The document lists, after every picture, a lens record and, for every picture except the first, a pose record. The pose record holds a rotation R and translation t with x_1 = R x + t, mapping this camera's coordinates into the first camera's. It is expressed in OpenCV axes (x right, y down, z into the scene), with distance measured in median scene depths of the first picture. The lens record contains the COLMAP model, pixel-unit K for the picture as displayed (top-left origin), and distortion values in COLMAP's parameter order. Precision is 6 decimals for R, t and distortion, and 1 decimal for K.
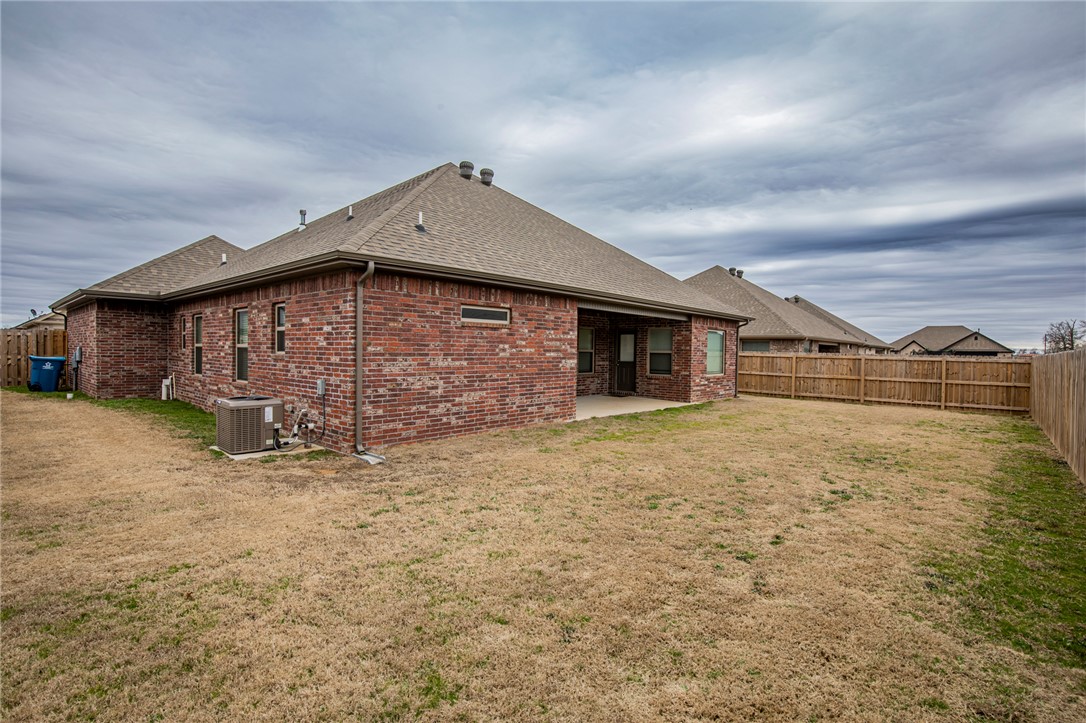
lens RADIAL K [[512.7, 0, 552.3], [0, 512.7, 362.6], [0, 0, 1]] dist [-0.034837, 0.006361]
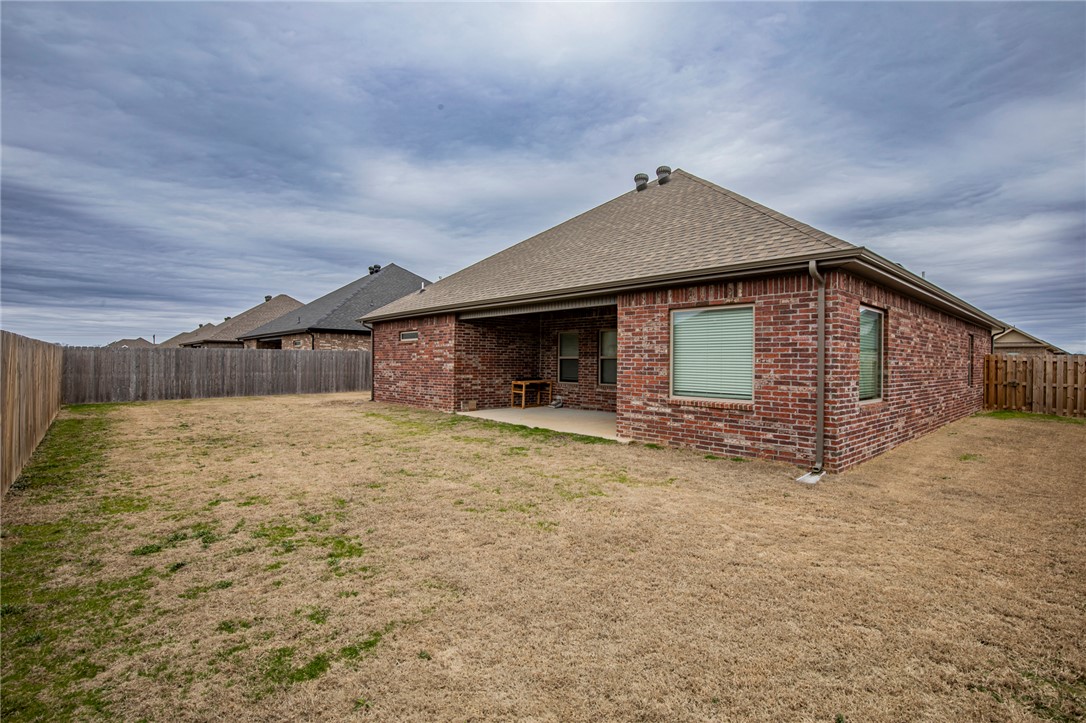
lens RADIAL K [[512.7, 0, 552.3], [0, 512.7, 362.6], [0, 0, 1]] dist [-0.034837, 0.006361]
pose [[-0.104373, -0.007587, -0.994509, 1.284852], [-0.024270, 0.999693, -0.005079, -0.007532], [0.994242, 0.023607, -0.104525, 1.419744]]
